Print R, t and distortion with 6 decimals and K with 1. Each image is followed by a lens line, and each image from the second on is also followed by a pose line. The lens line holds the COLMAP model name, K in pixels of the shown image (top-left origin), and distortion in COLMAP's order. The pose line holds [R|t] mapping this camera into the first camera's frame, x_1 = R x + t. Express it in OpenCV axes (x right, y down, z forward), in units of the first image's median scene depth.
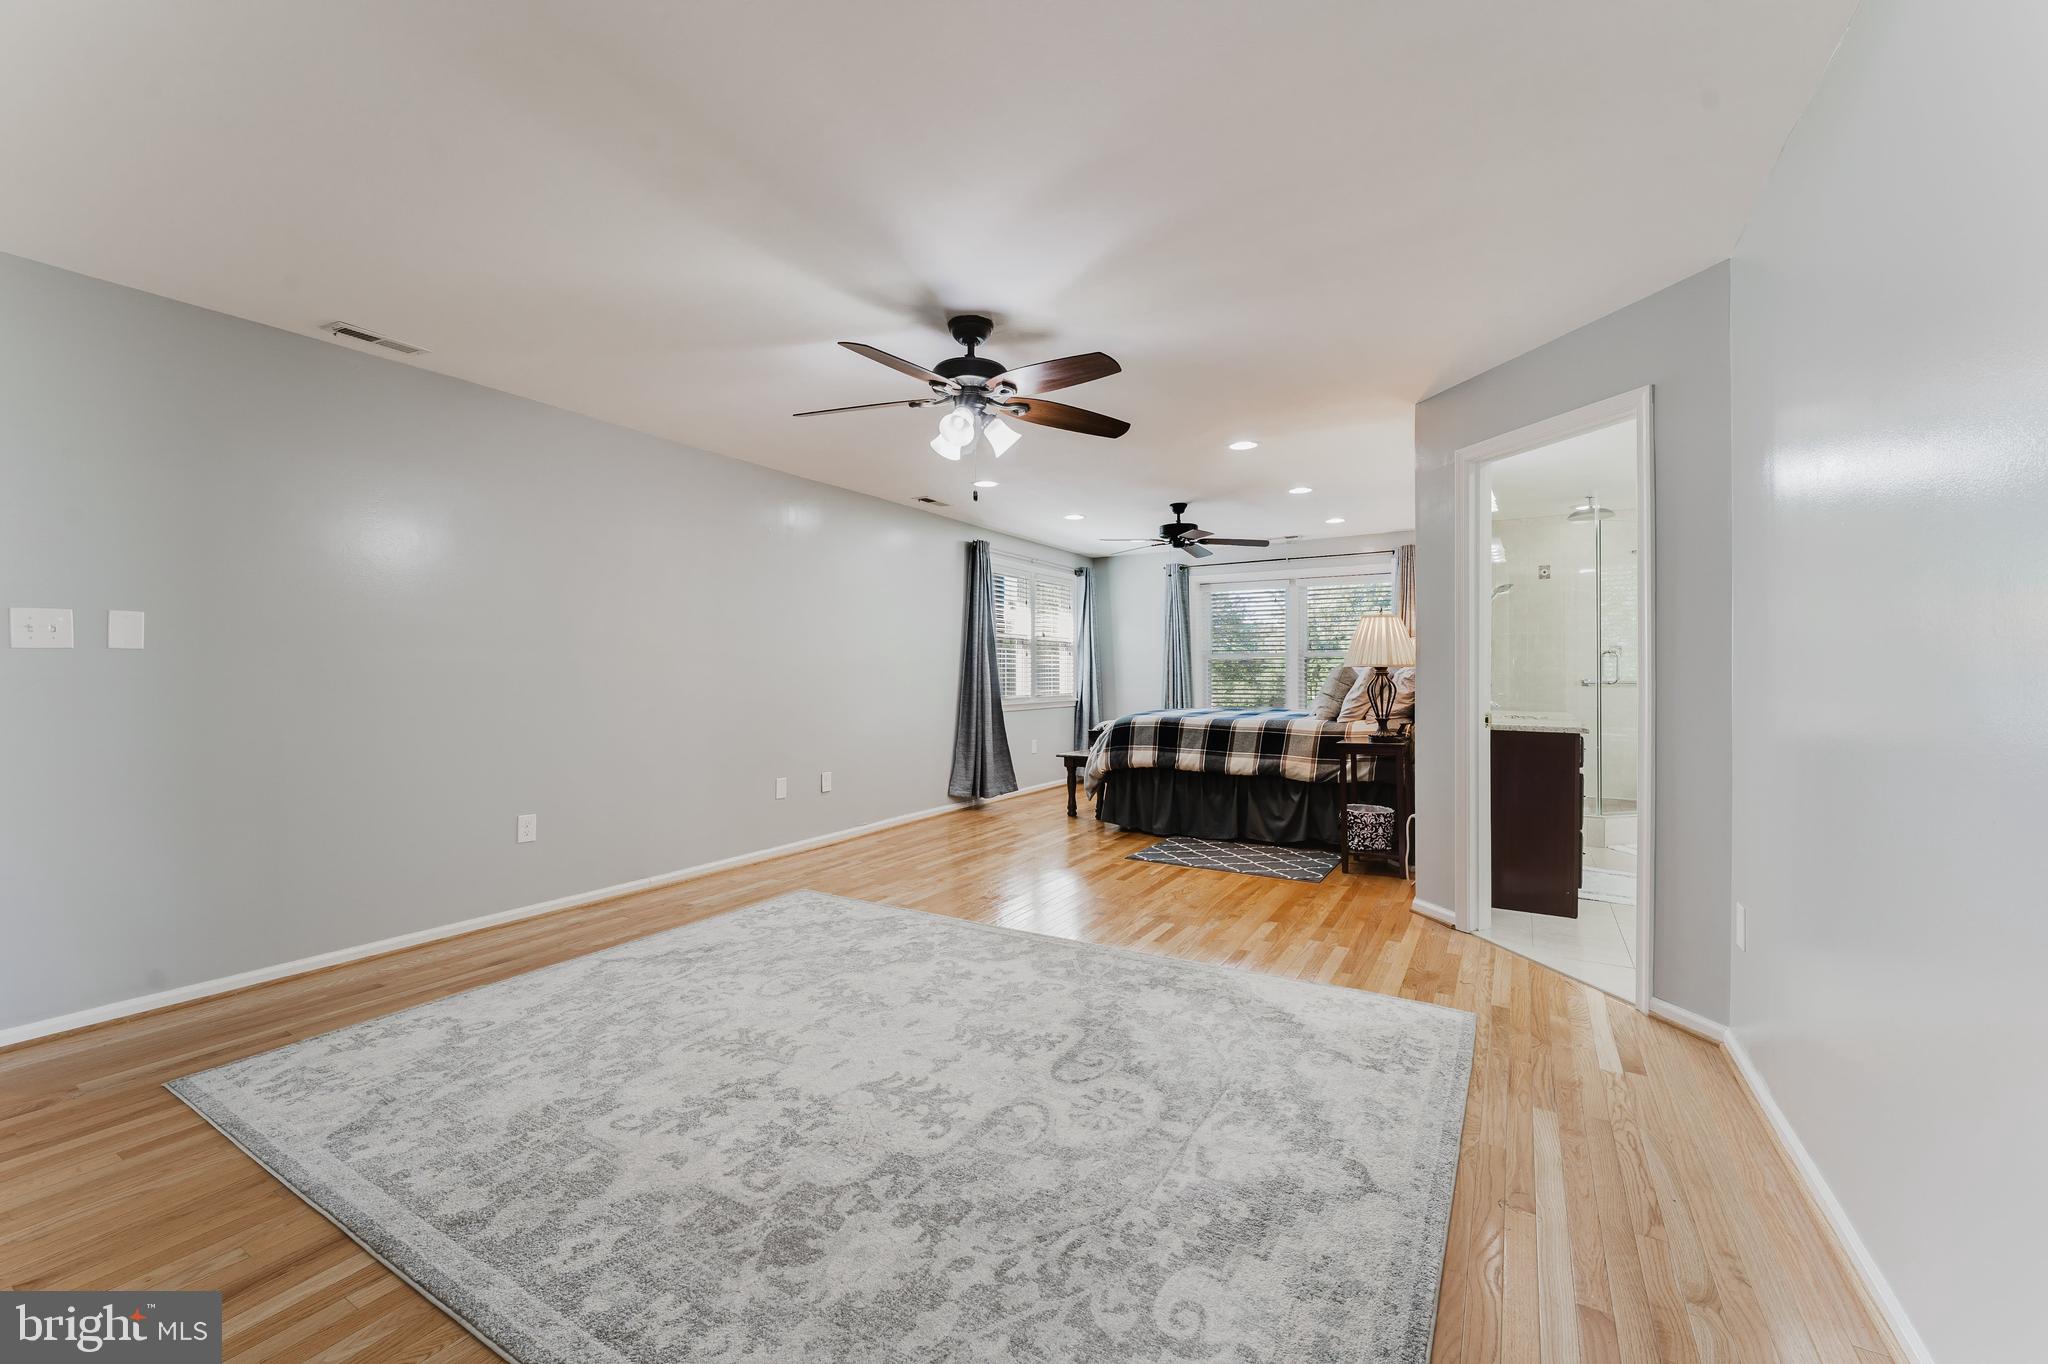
lens RADIAL K [[822.6, 0, 1033.2], [0, 822.6, 677.2], [0, 0, 1]] dist [0.000499, -0.000319]
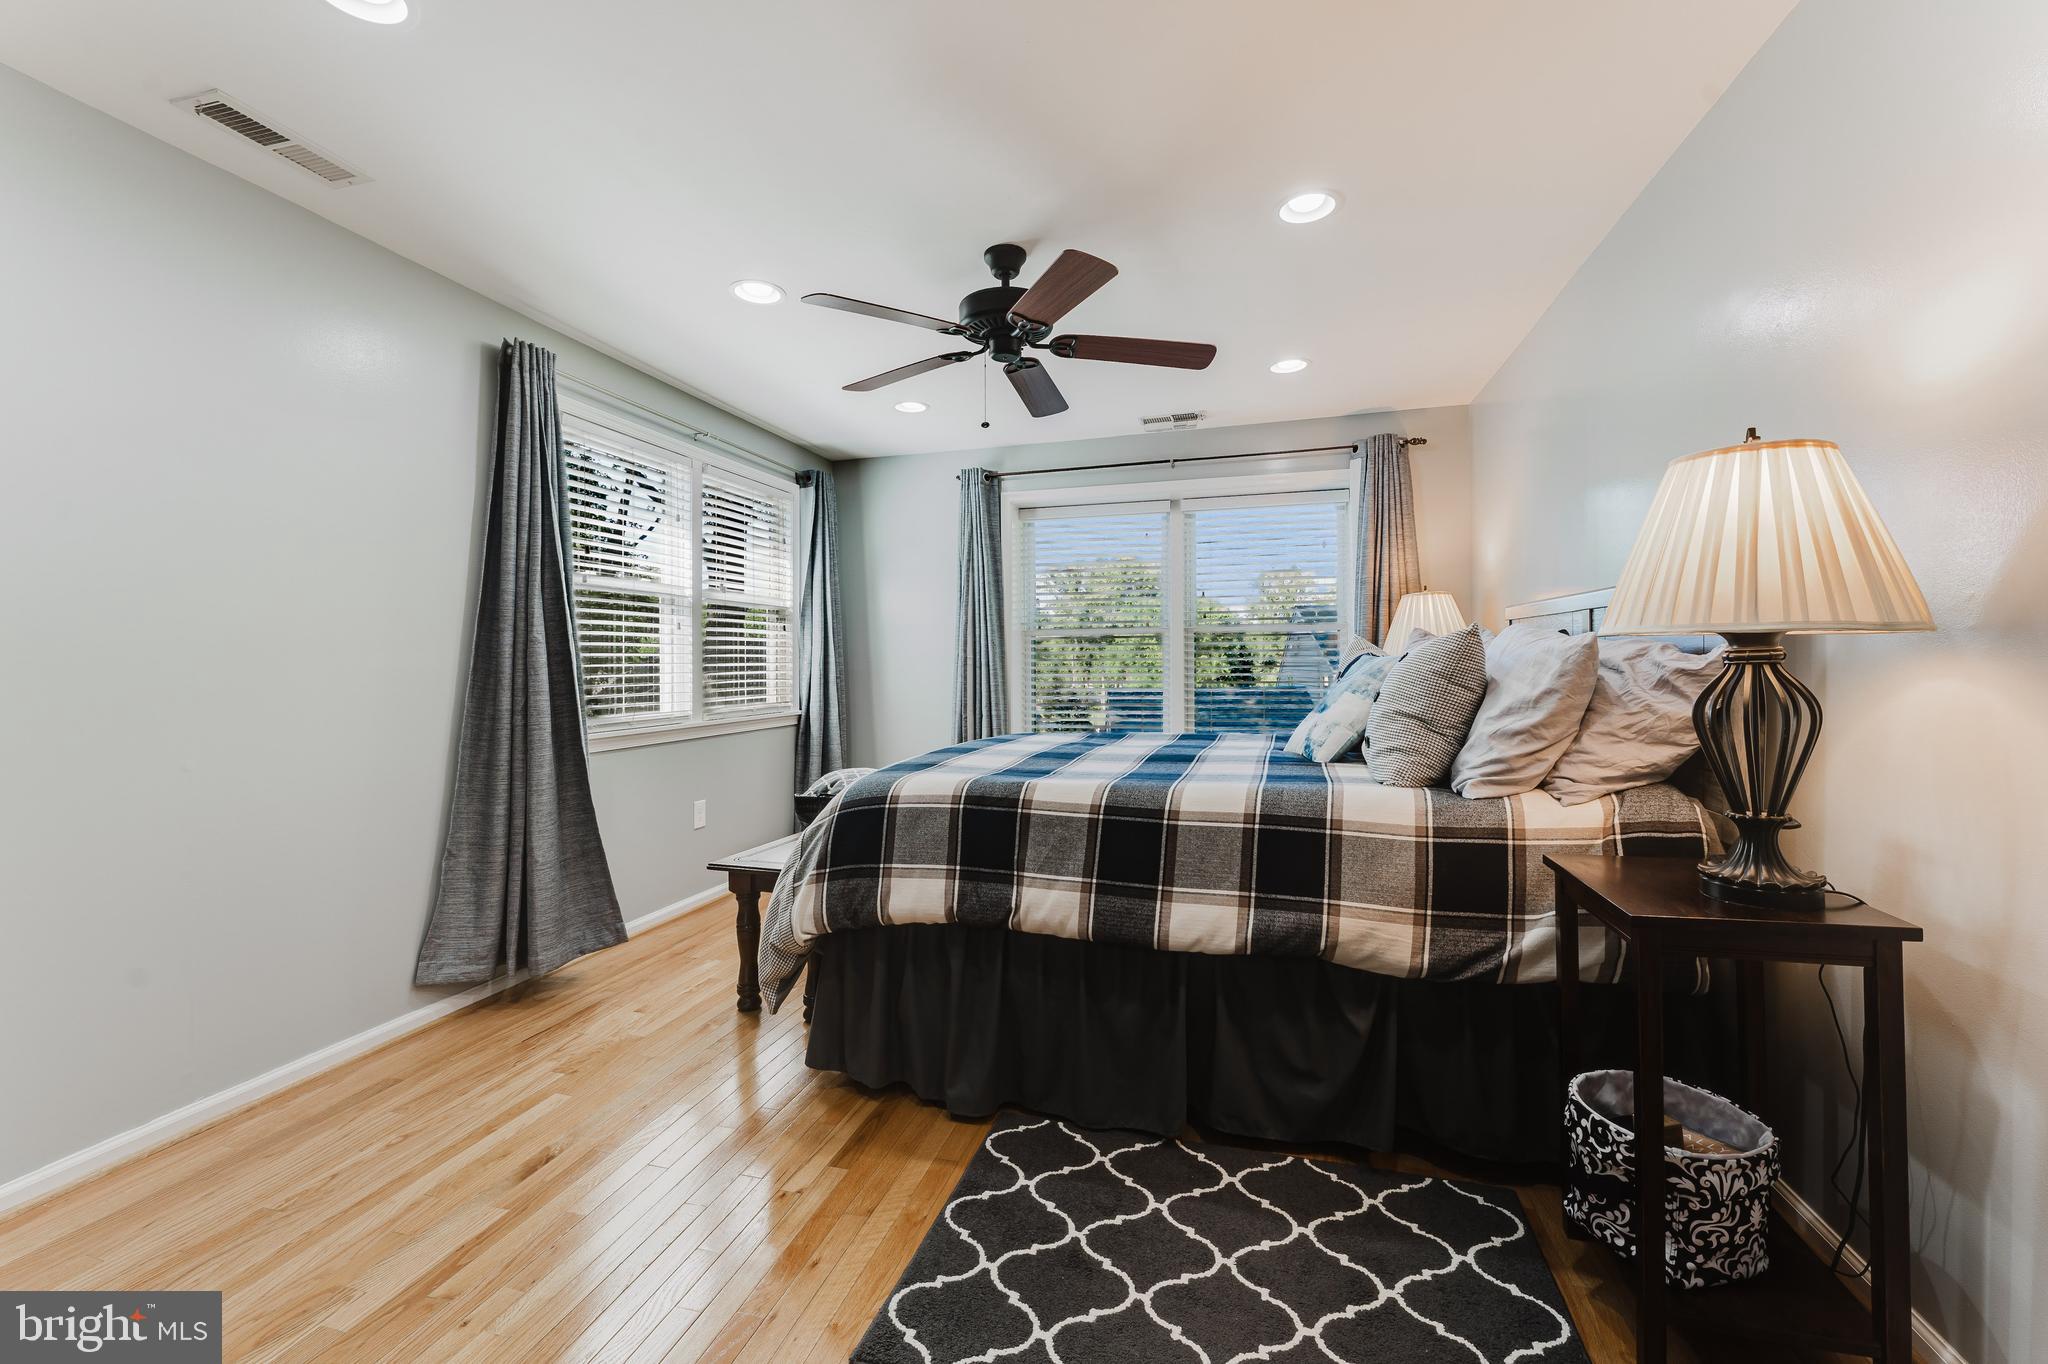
lens RADIAL K [[822.6, 0, 1028.4], [0, 822.6, 666.0], [0, 0, 1]] dist [0.000499, -0.000319]
pose [[0.967006, -0.009561, 0.254576, 0.096992], [0.009599, 0.999953, 0.001089, -0.003931], [-0.254574, 0.001390, 0.967052, 0.696723]]
